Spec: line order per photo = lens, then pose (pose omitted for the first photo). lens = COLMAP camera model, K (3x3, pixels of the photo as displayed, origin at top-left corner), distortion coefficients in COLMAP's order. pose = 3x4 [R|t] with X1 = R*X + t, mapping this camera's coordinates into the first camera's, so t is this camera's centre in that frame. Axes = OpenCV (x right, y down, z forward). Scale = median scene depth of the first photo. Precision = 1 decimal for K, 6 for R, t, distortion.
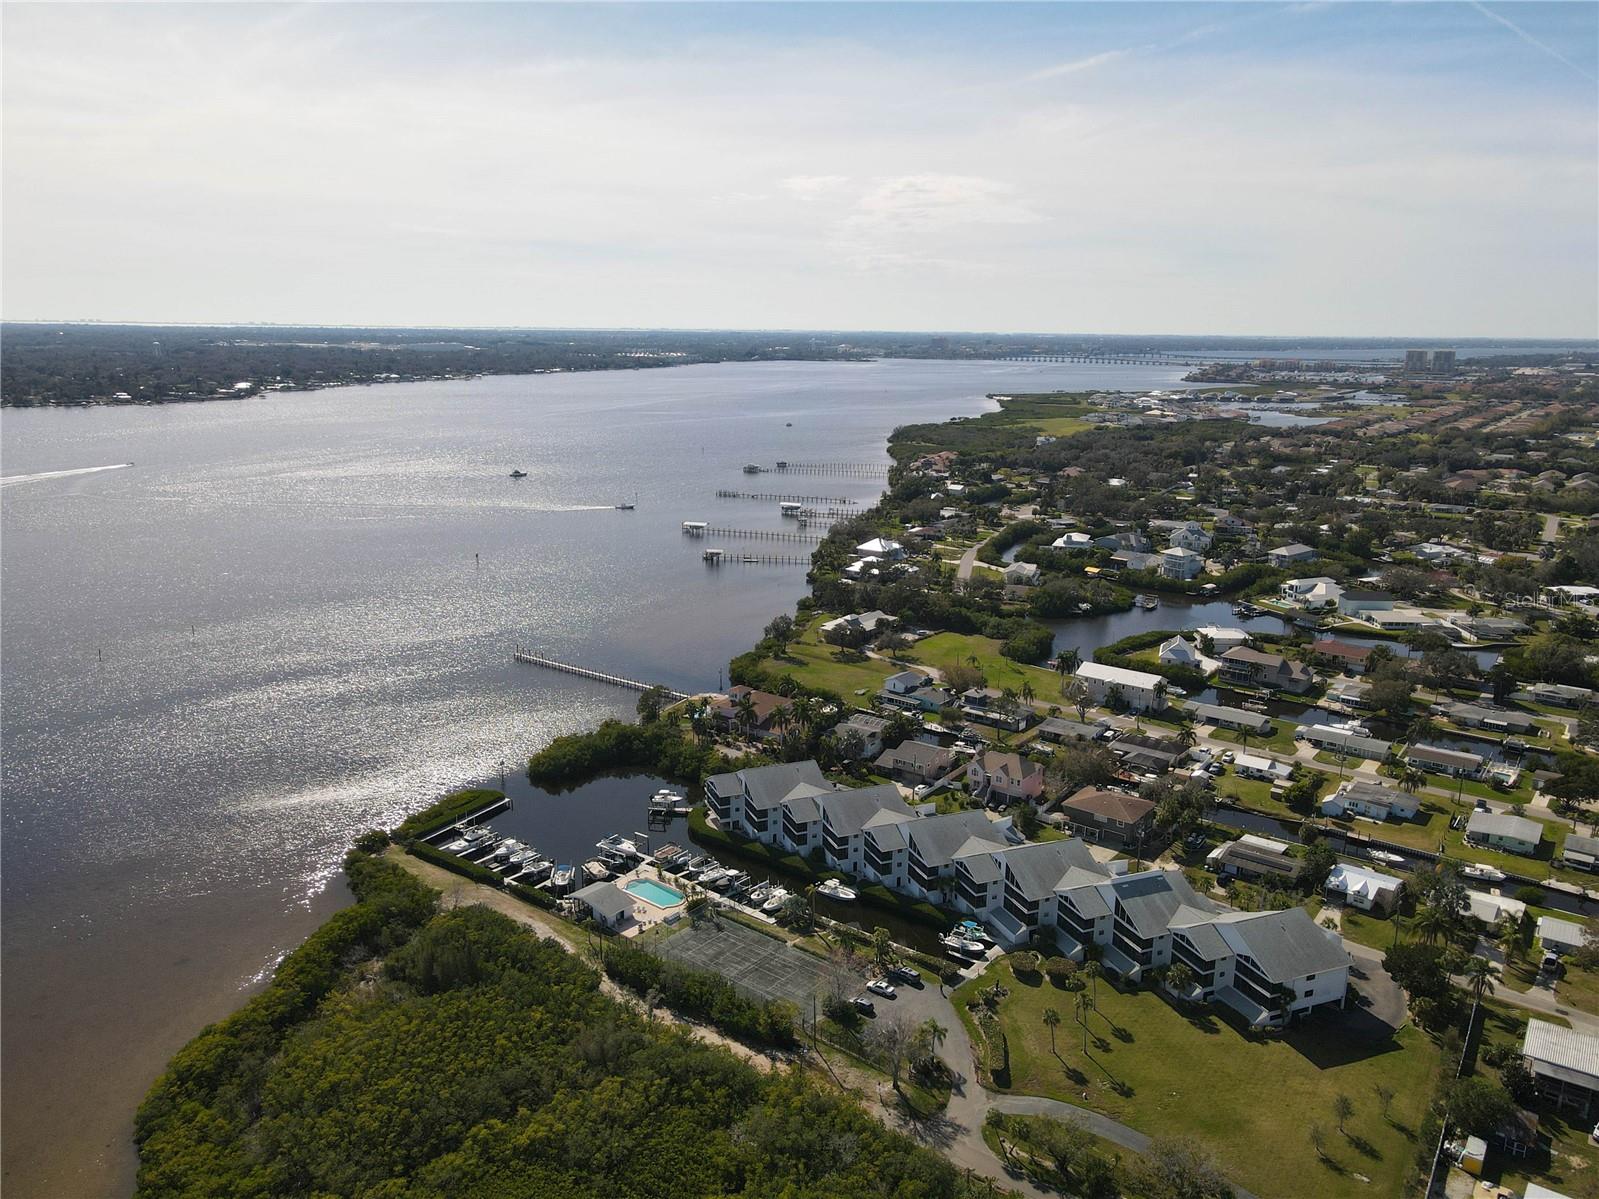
lens RADIAL K [[1176.0, 0, 796.9], [0, 1176.0, 598.5], [0, 0, 1]] dist [-0.002686, 0.051503]
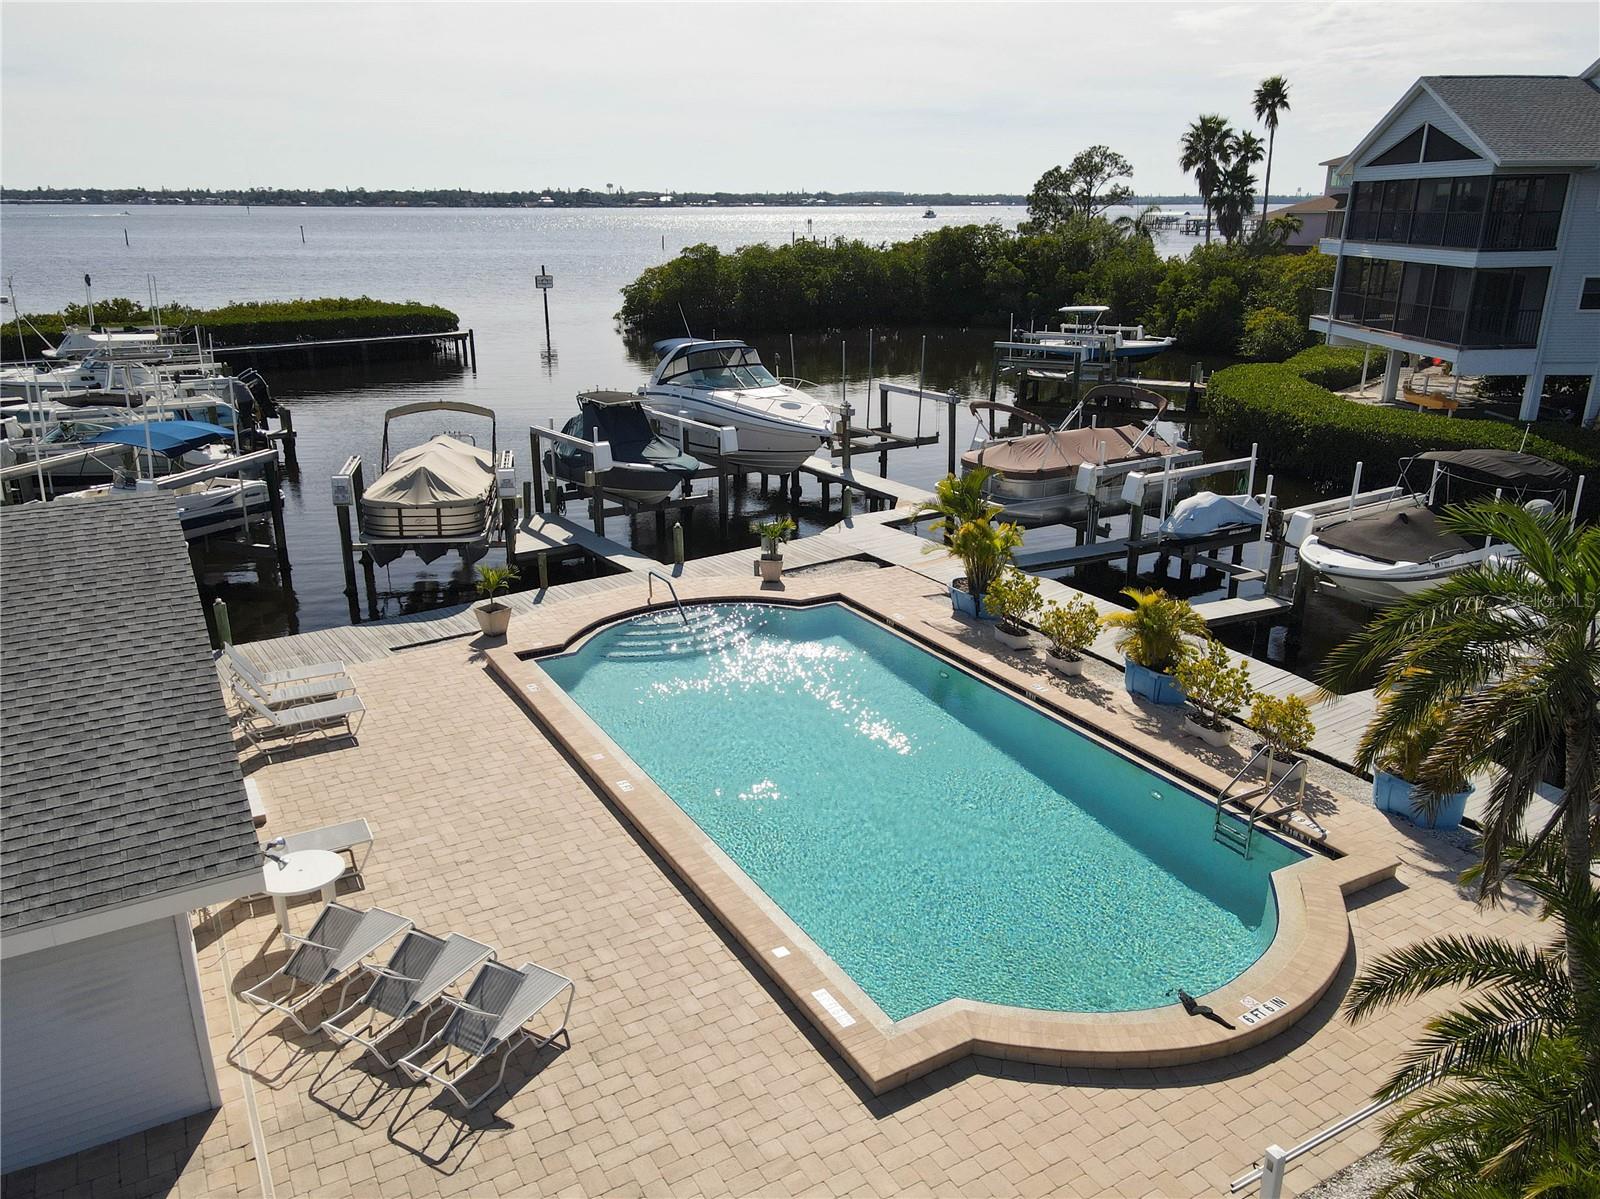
lens RADIAL K [[1187.2, 0, 808.2], [0, 1187.2, 605.0], [0, 0, 1]] dist [-0.000664, 0.004668]
pose [[0.939445, 0.107076, -0.325543, -0.089311], [-0.072767, 0.990600, 0.115832, 0.206883], [0.334886, -0.085129, 0.938405, 0.826168]]
